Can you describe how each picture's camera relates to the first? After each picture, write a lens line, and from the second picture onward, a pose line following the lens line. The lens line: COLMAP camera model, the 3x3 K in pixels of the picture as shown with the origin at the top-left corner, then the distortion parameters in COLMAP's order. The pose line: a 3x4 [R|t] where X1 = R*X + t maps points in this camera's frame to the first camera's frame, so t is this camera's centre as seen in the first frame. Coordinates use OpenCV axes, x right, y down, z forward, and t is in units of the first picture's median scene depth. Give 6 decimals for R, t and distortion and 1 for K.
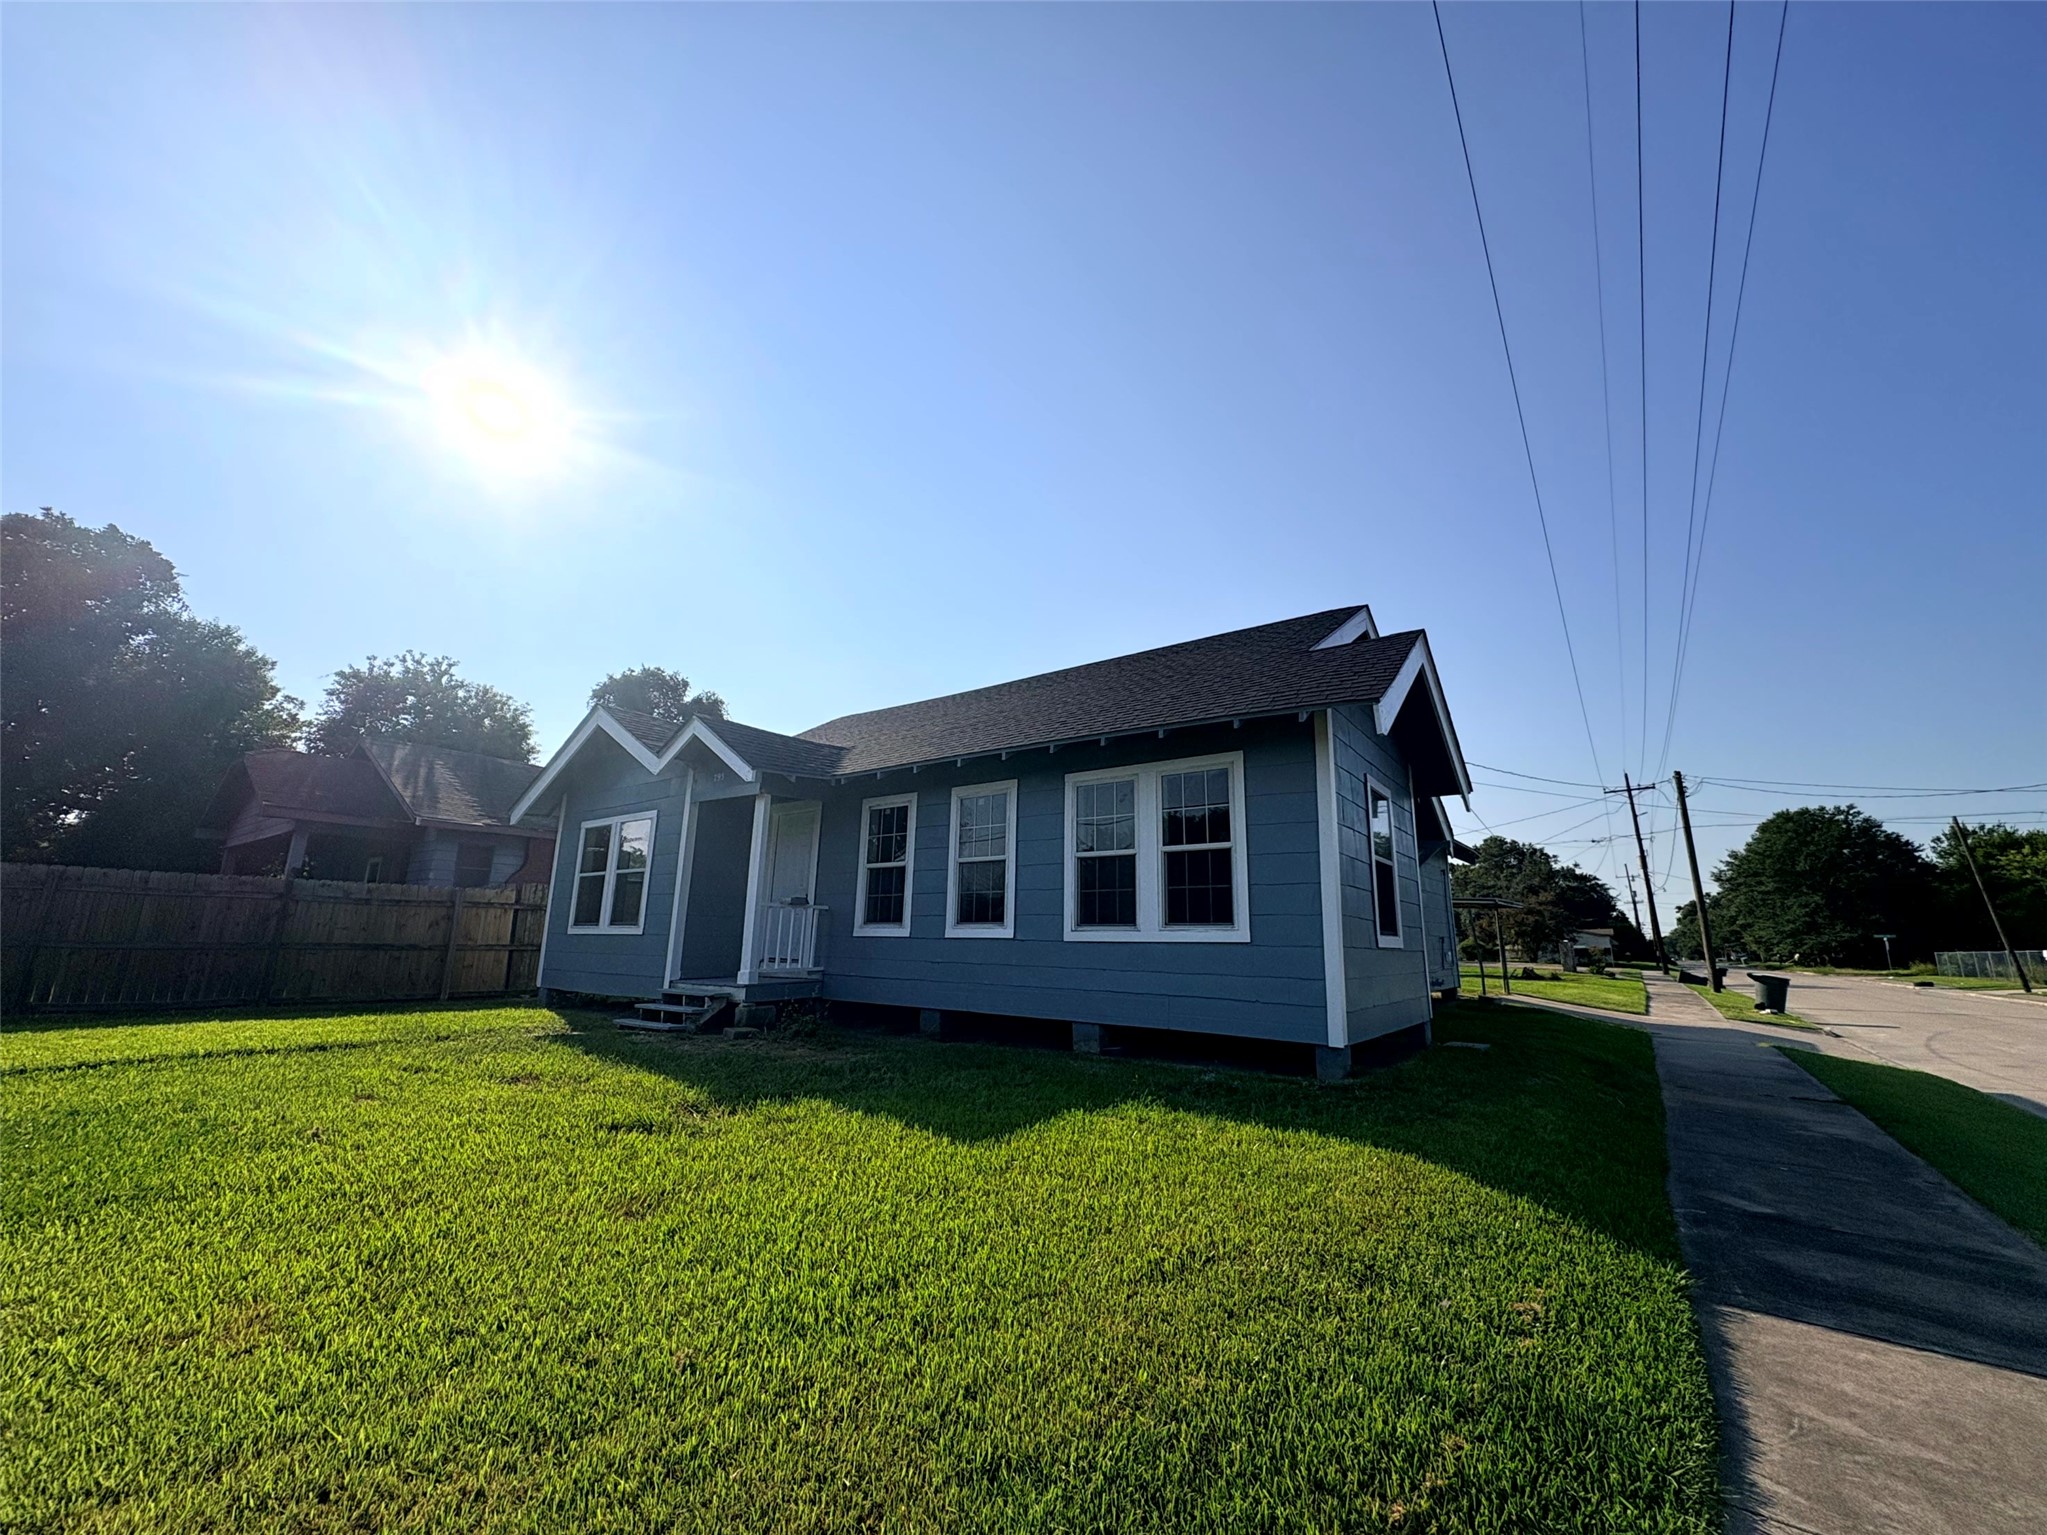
lens RADIAL K [[806.3, 0, 1023.5], [0, 806.3, 767.5], [0, 0, 1]] dist [-0.000666, -0.000067]
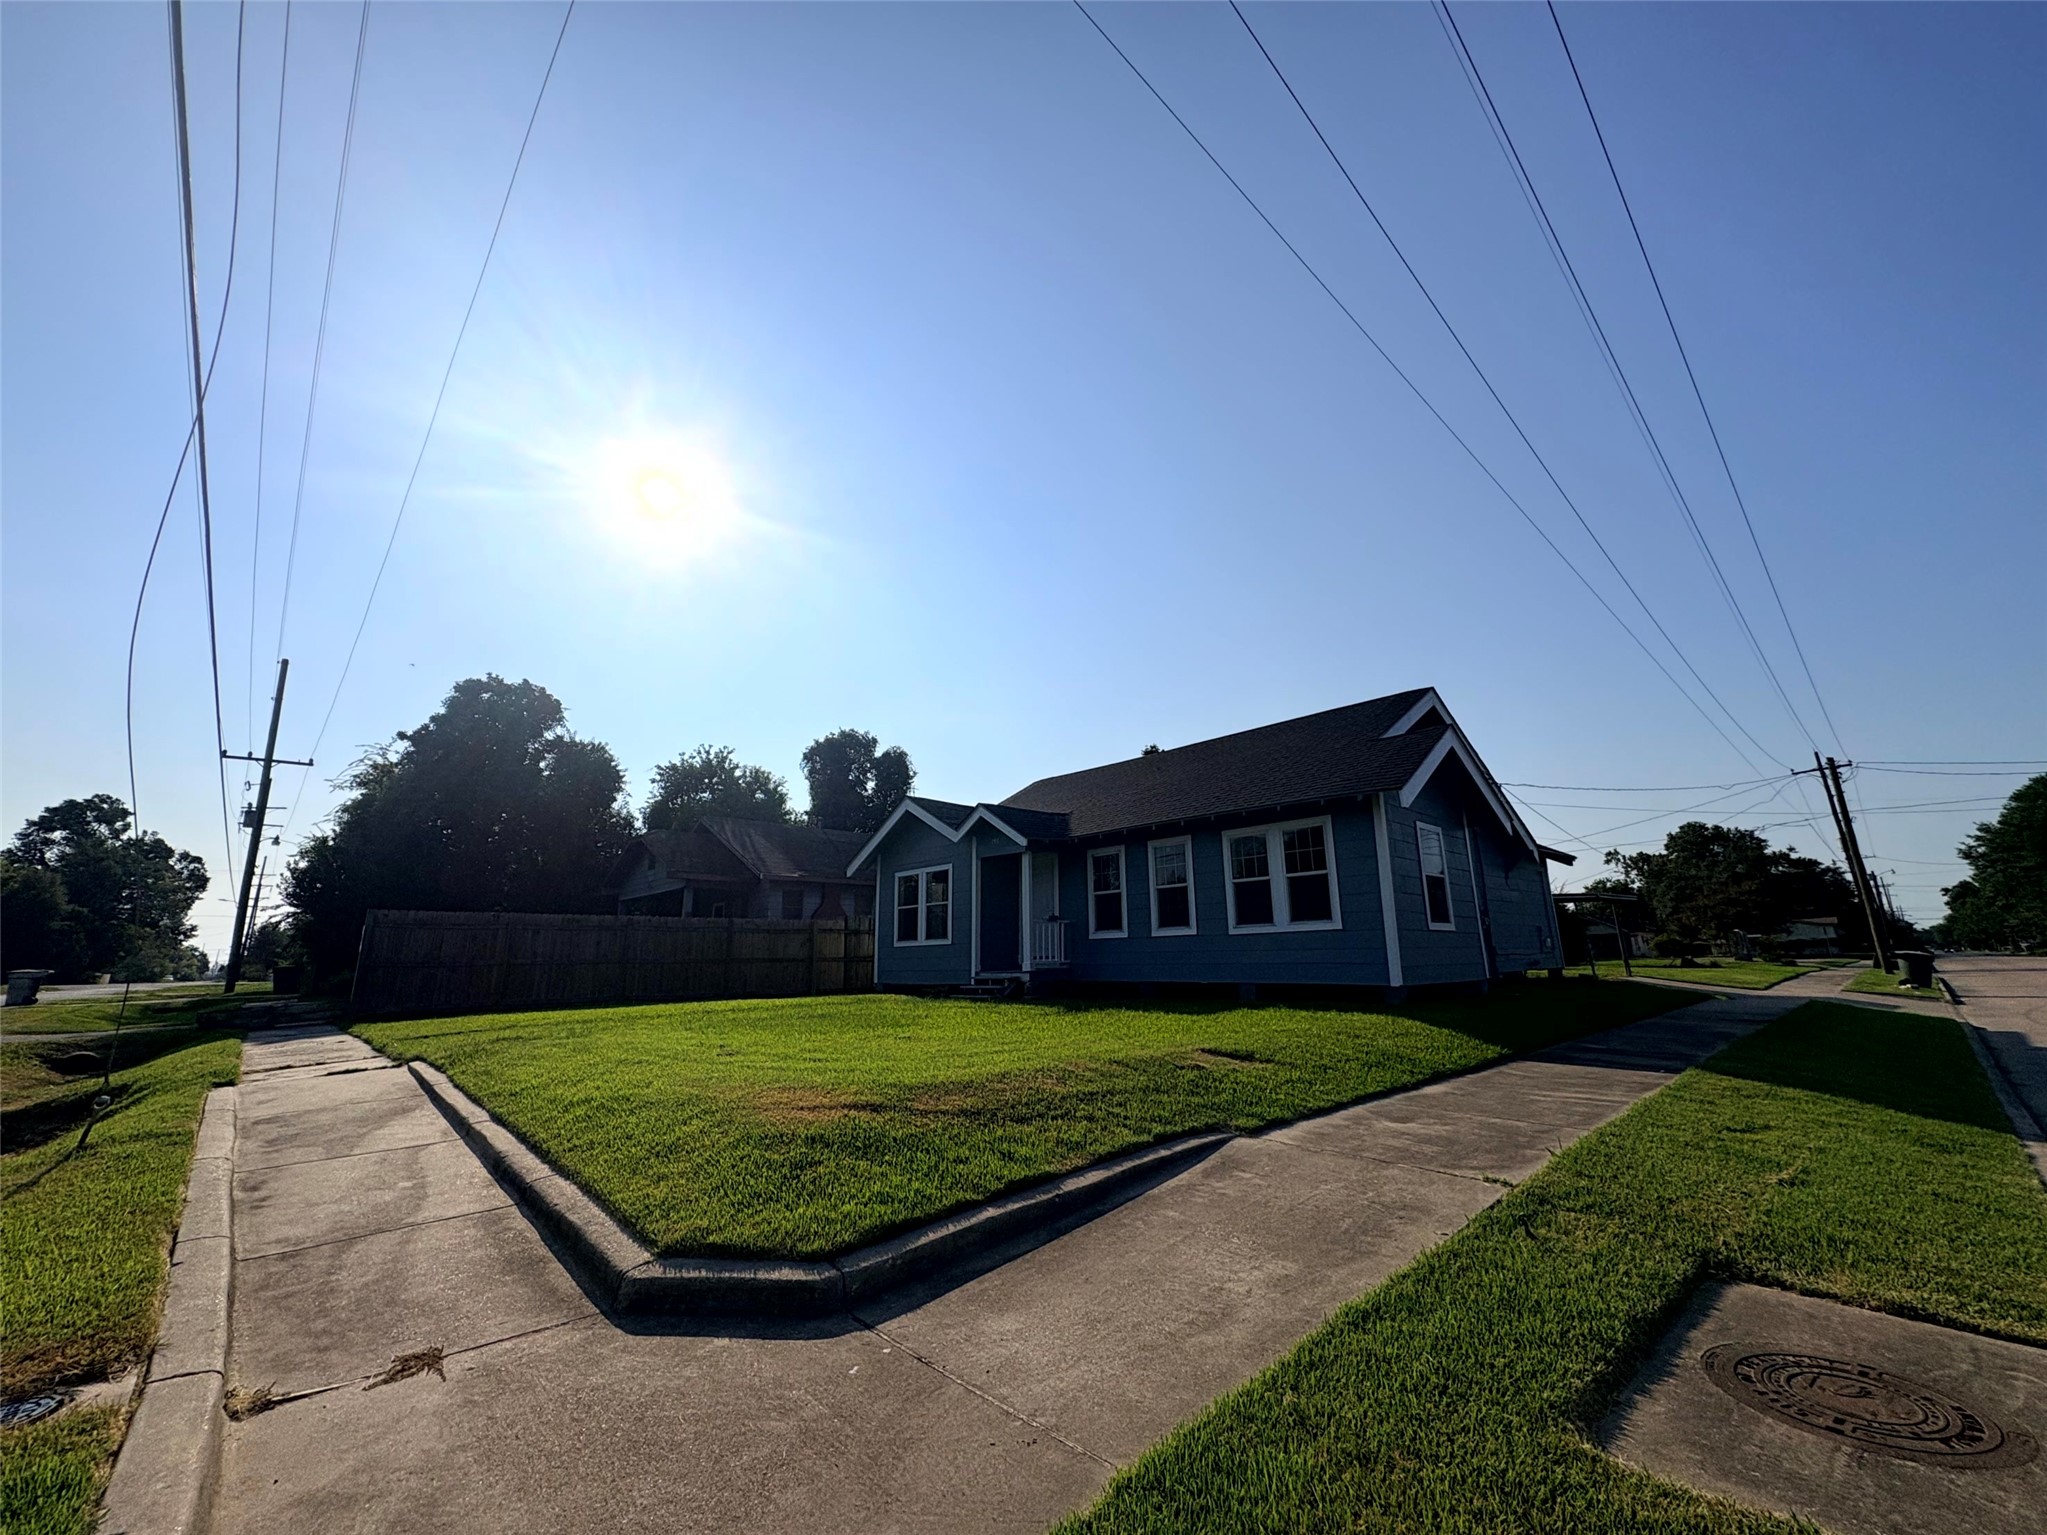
lens RADIAL K [[806.3, 0, 1023.5], [0, 806.3, 767.5], [0, 0, 1]] dist [-0.000666, -0.000067]
pose [[0.982175, -0.075097, -0.172315, -0.026332], [0.071434, 0.997070, -0.027370, -0.054483], [0.173865, 0.014573, 0.984662, -0.347580]]
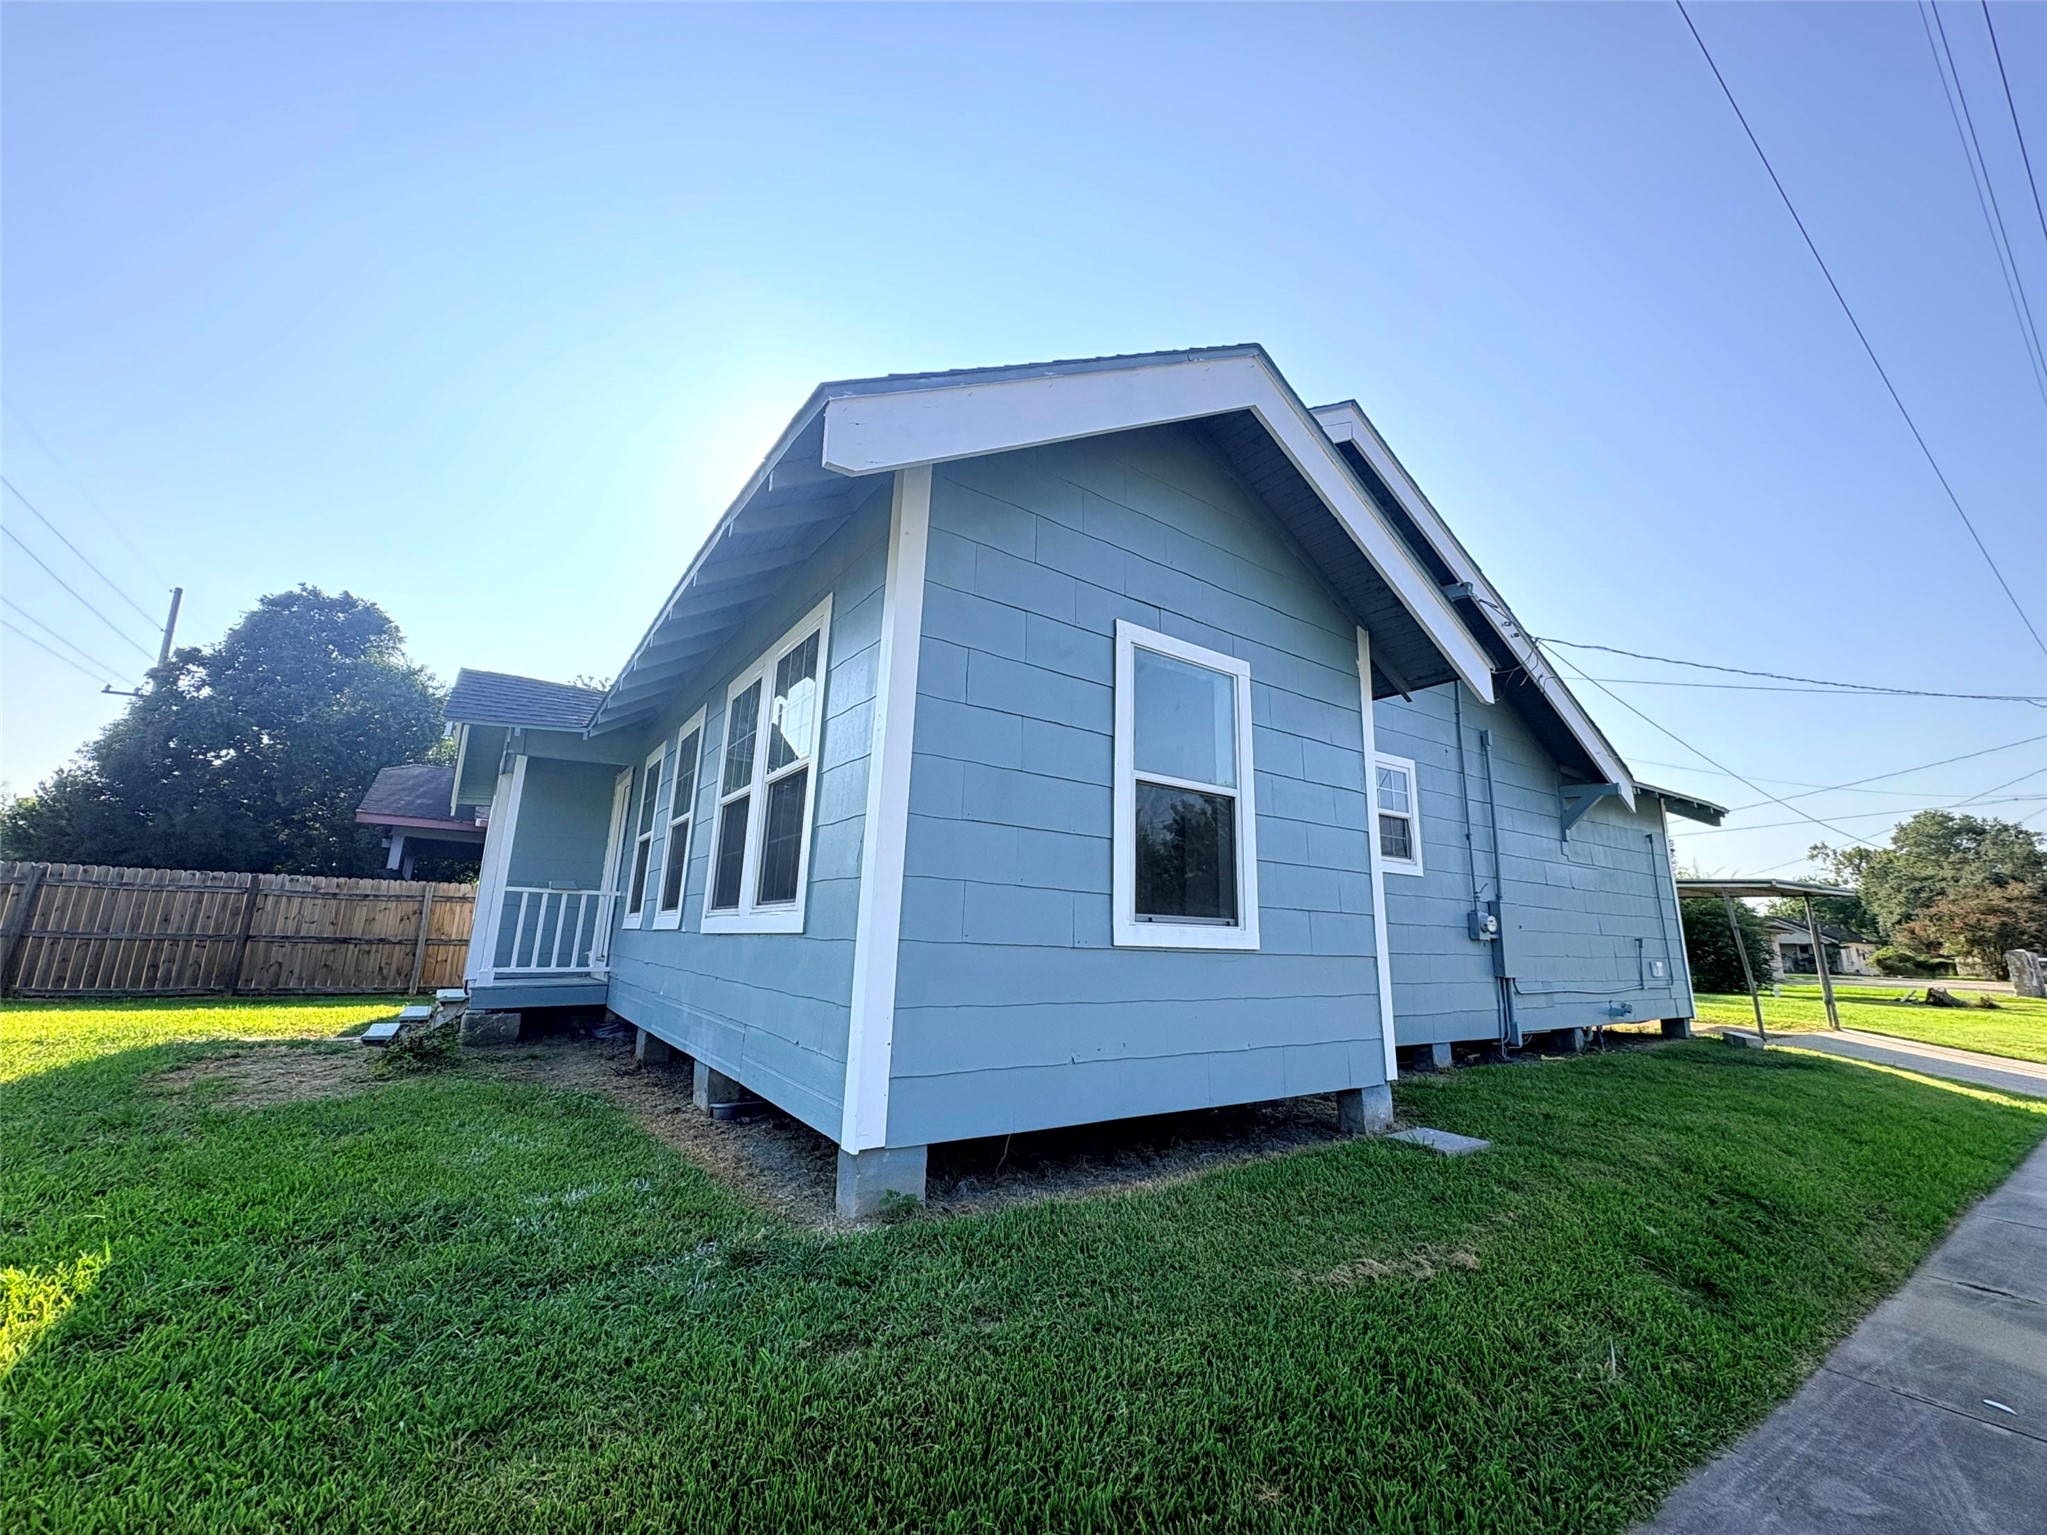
lens RADIAL K [[806.3, 0, 1023.5], [0, 806.3, 767.5], [0, 0, 1]] dist [-0.000666, -0.000067]
pose [[0.945663, -0.061537, -0.319273, 0.263007], [0.060069, 0.998090, -0.014455, 0.053667], [0.319552, -0.005508, 0.947553, 0.235475]]
